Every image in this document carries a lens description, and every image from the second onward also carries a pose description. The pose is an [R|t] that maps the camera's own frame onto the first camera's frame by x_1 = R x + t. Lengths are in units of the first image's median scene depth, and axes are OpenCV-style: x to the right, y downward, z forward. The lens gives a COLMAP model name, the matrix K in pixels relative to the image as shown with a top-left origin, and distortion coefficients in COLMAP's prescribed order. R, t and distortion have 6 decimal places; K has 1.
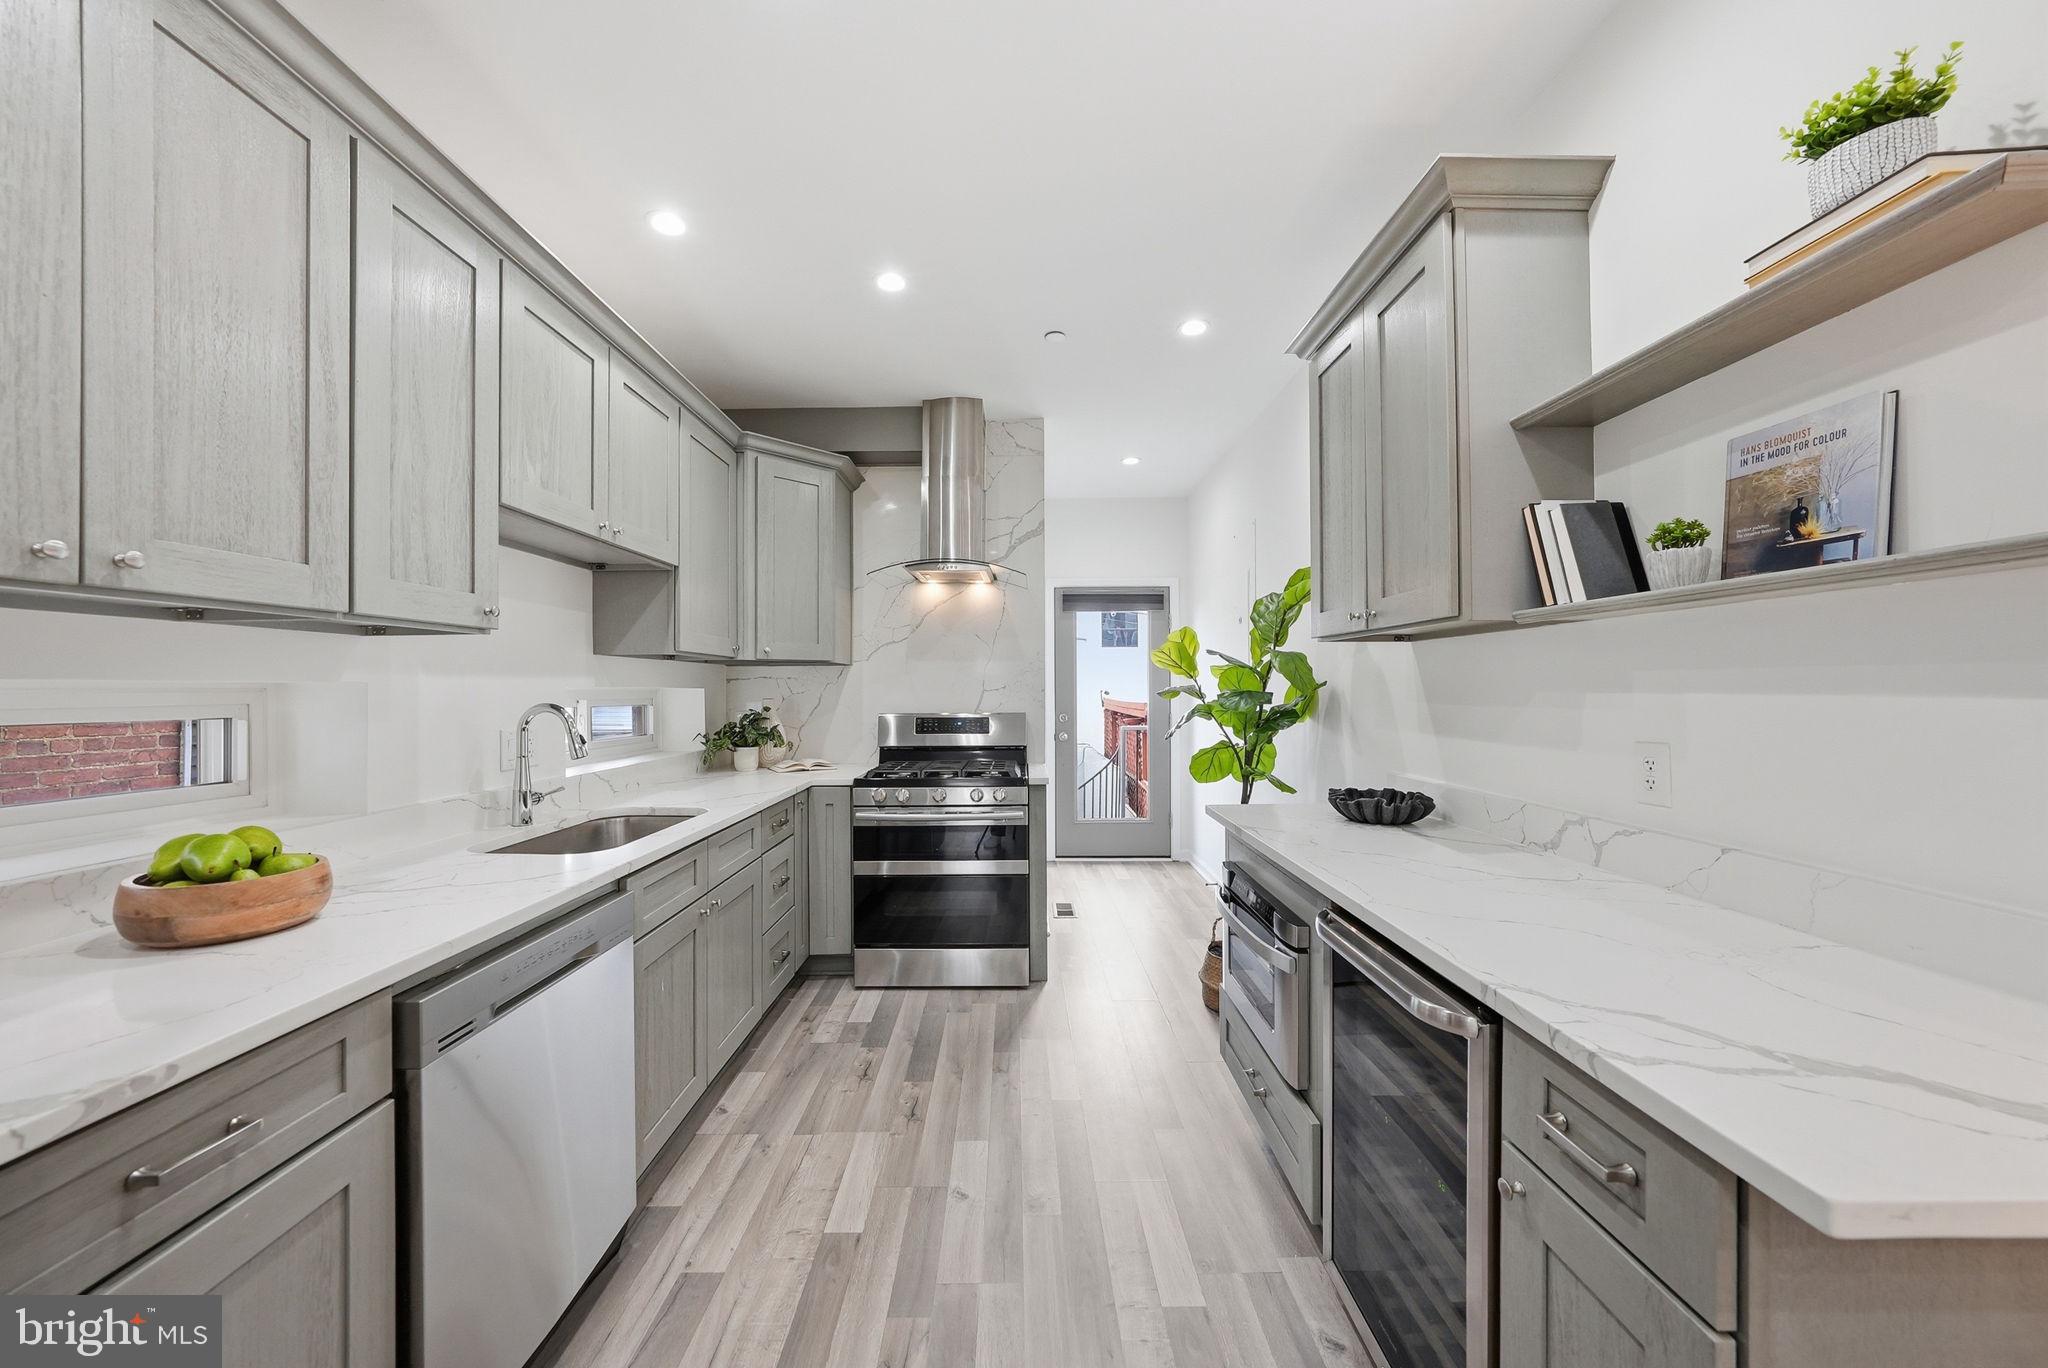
lens RADIAL K [[711.3, 0, 1020.7], [0, 711.3, 686.4], [0, 0, 1]] dist [-0.027645, 0.004163]
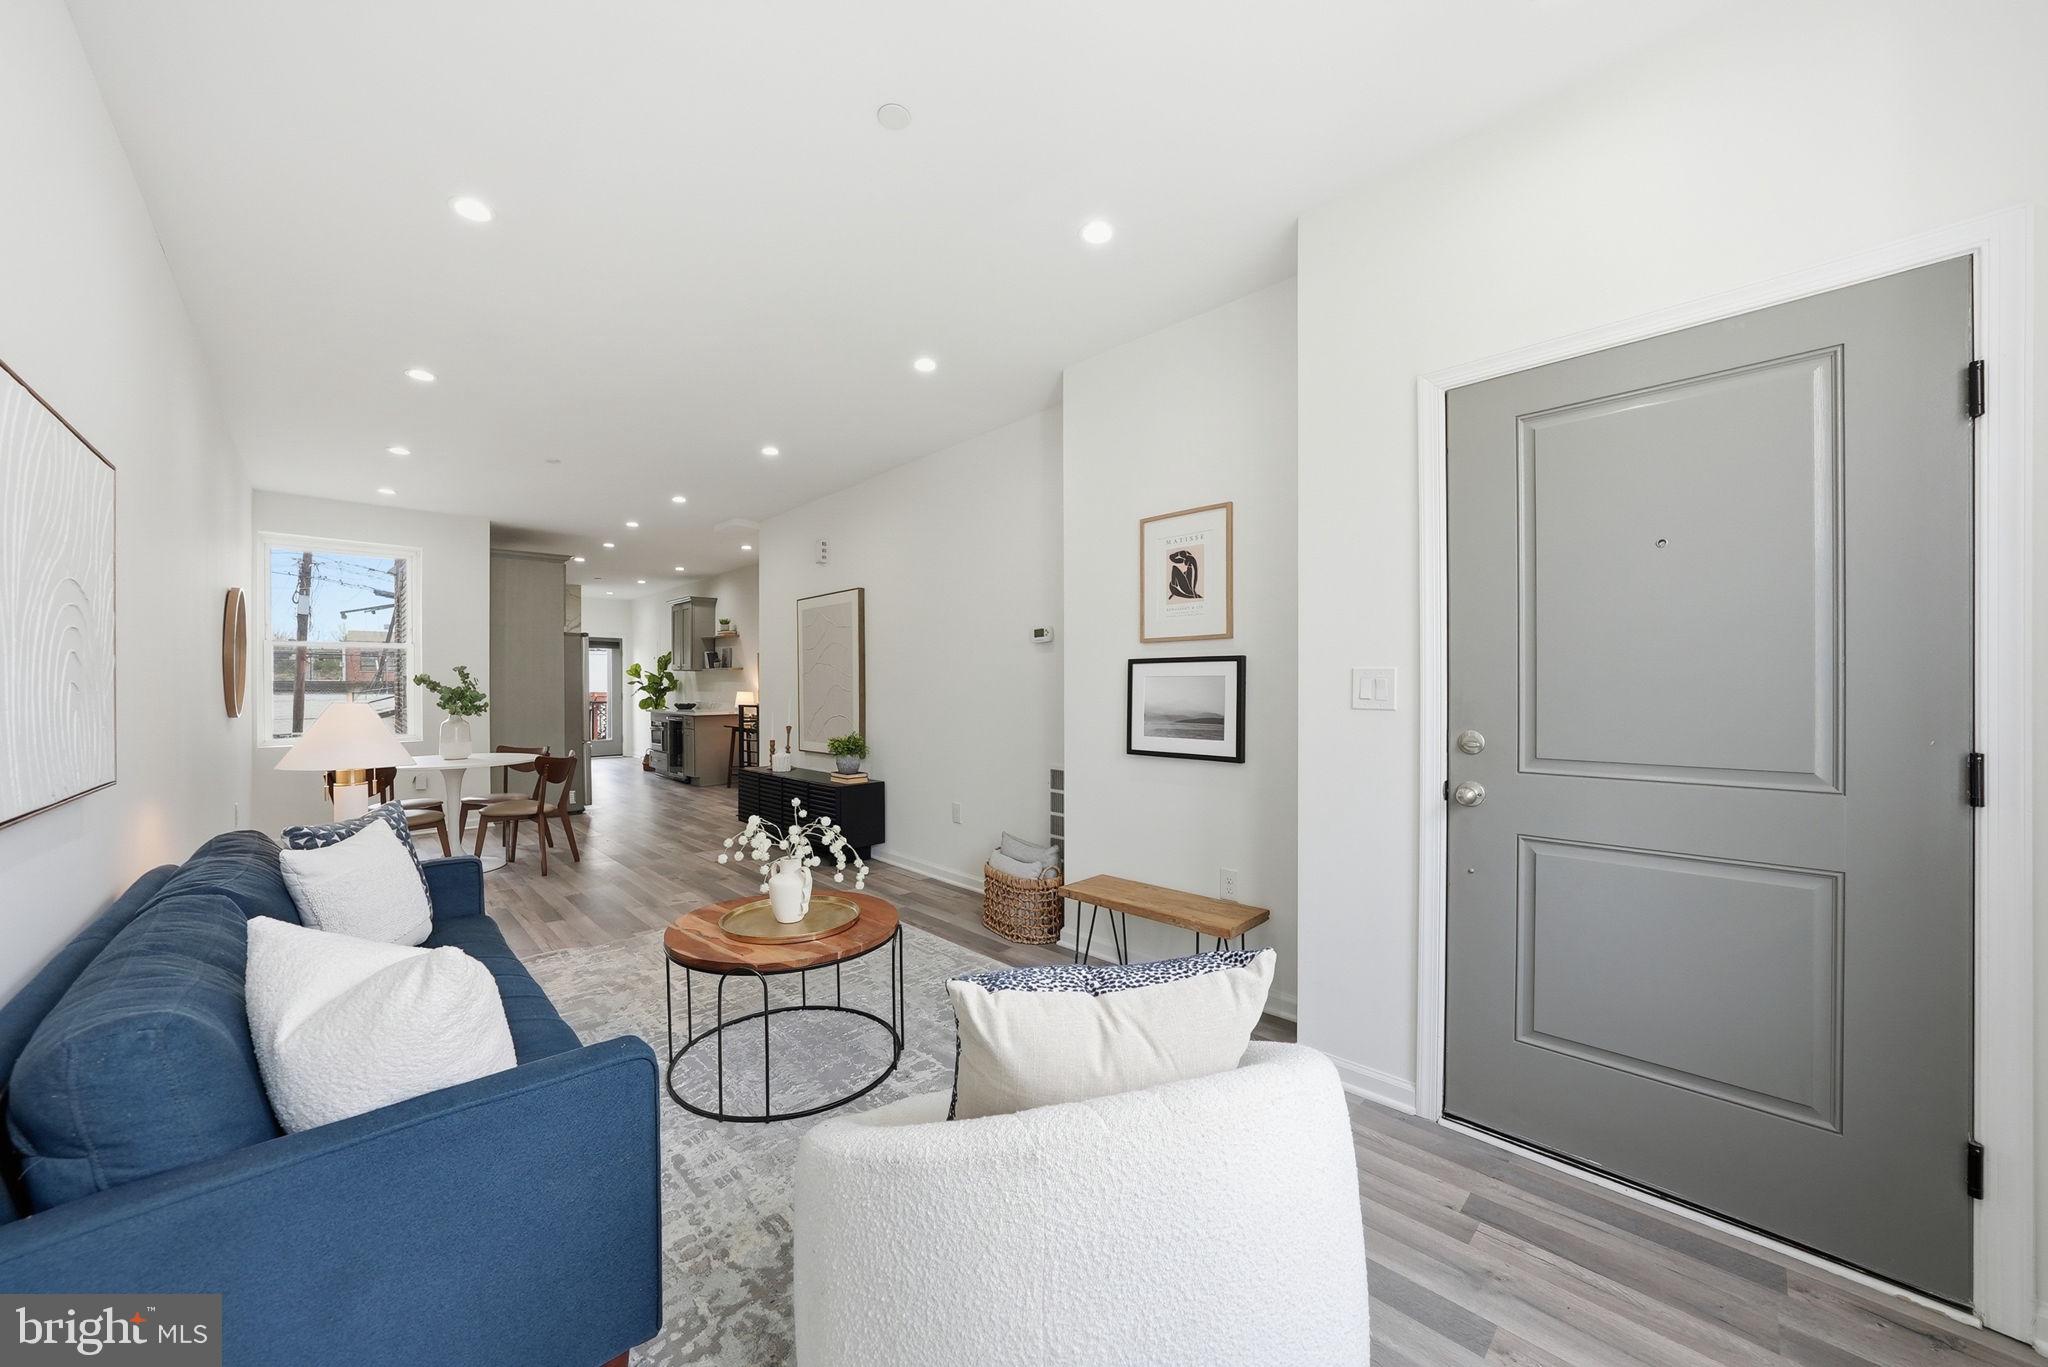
lens RADIAL K [[741.4, 0, 1006.6], [0, 741.4, 682.3], [0, 0, 1]] dist [-0.013570, 0.001259]
pose [[0.731871, 0.002355, 0.681439, -1.197922], [-0.000504, 0.999996, -0.002915, 0.020420], [-0.681442, 0.001790, 0.731869, -3.788196]]
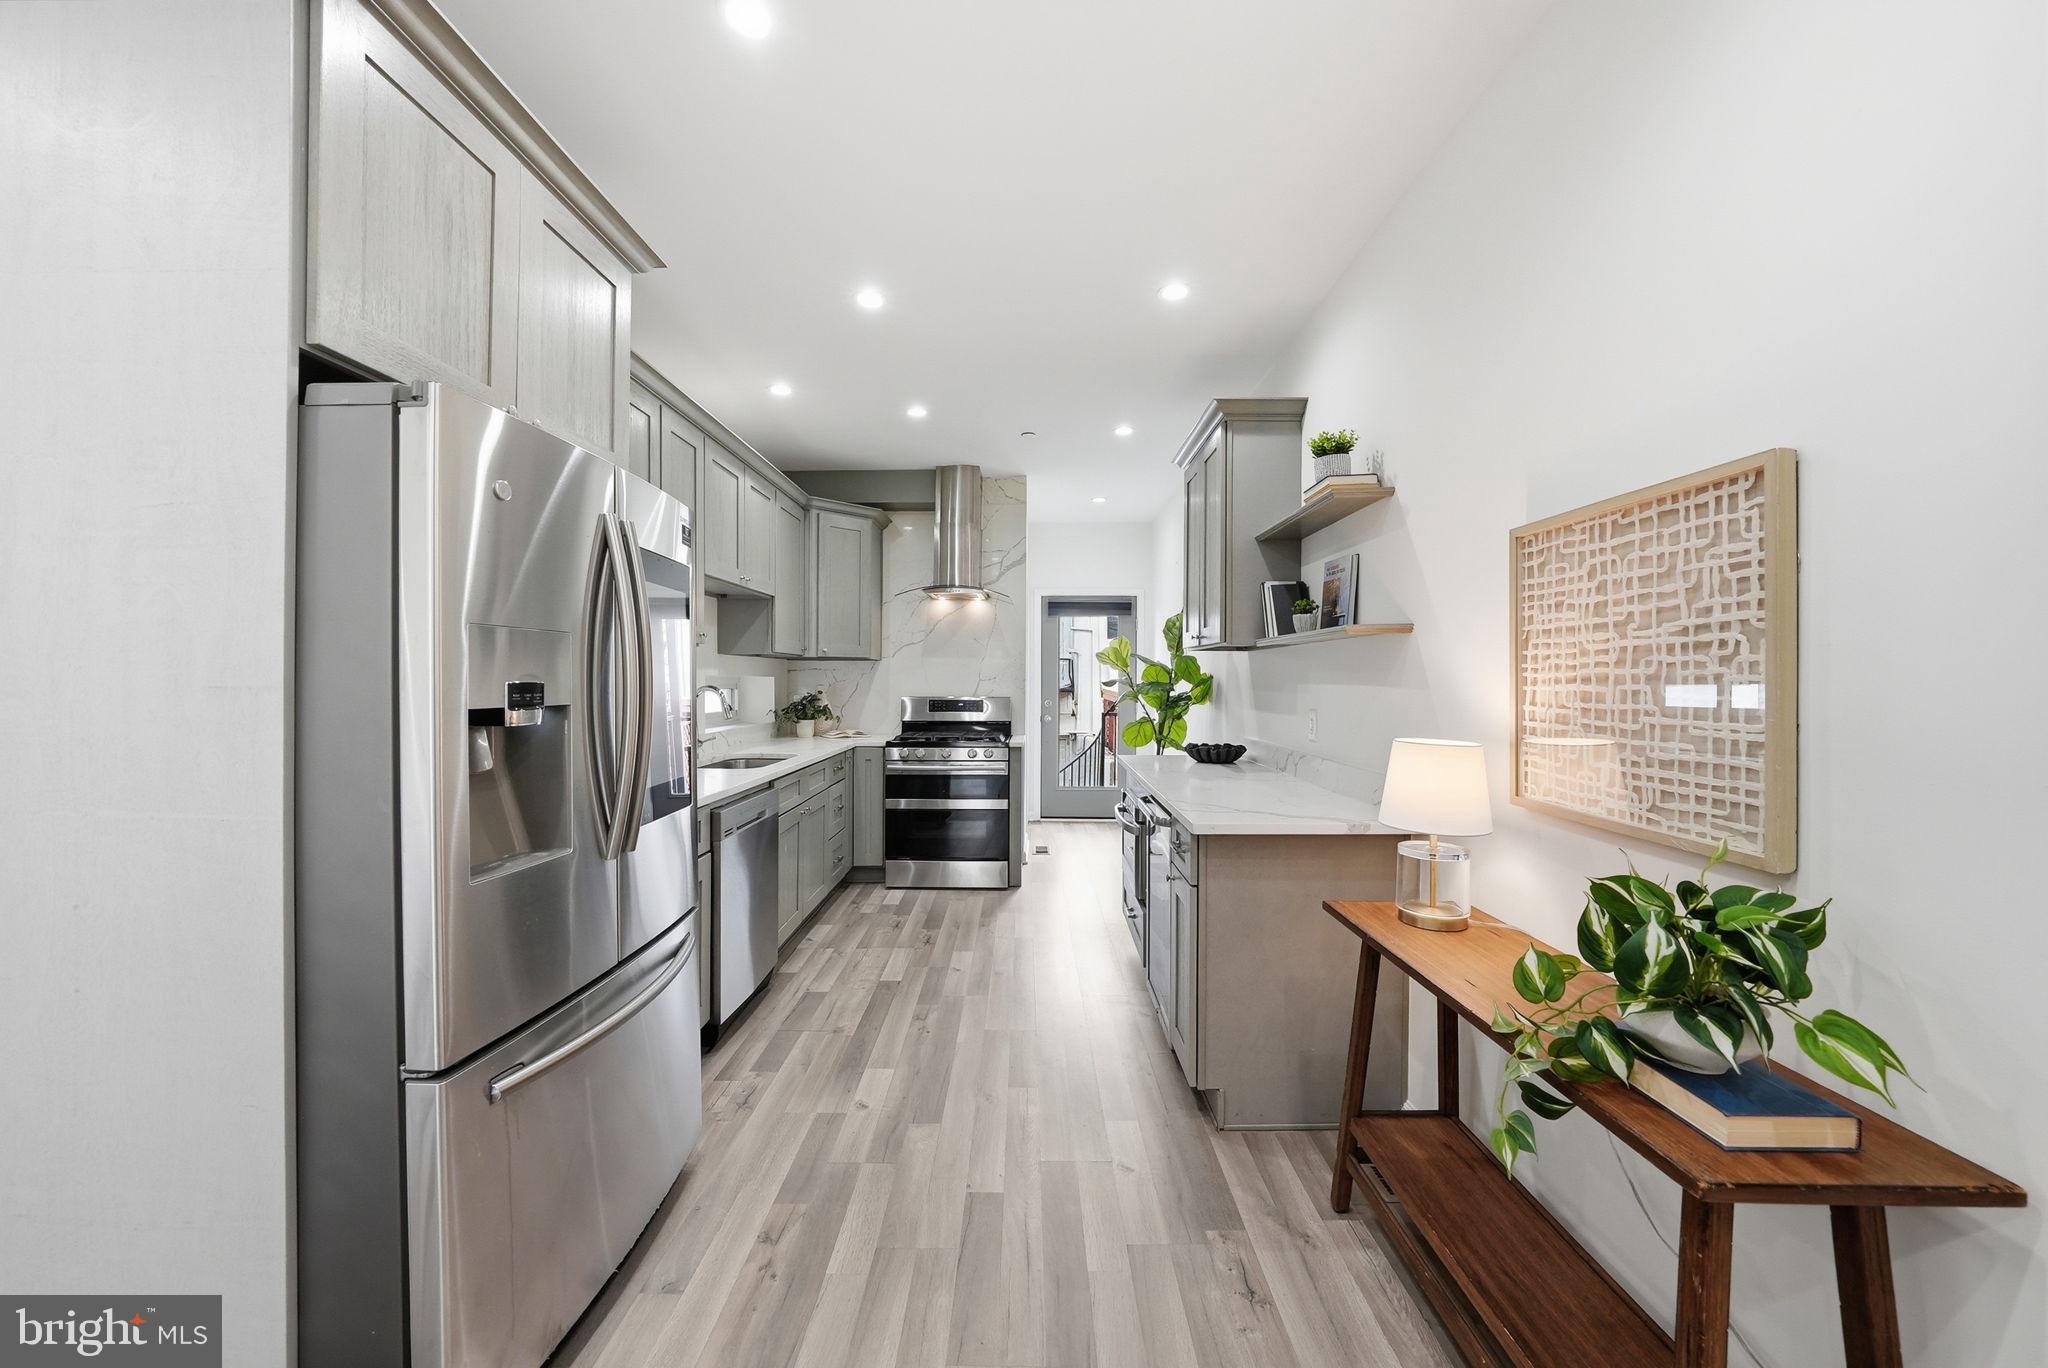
lens RADIAL K [[741.4, 0, 1029.0], [0, 741.4, 684.4], [0, 0, 1]] dist [-0.013570, 0.001259]
pose [[0.999958, 0.008646, -0.003014, 0.074764], [-0.008614, 0.999910, 0.010317, -0.002439], [0.003103, -0.010291, 0.999942, -0.655493]]
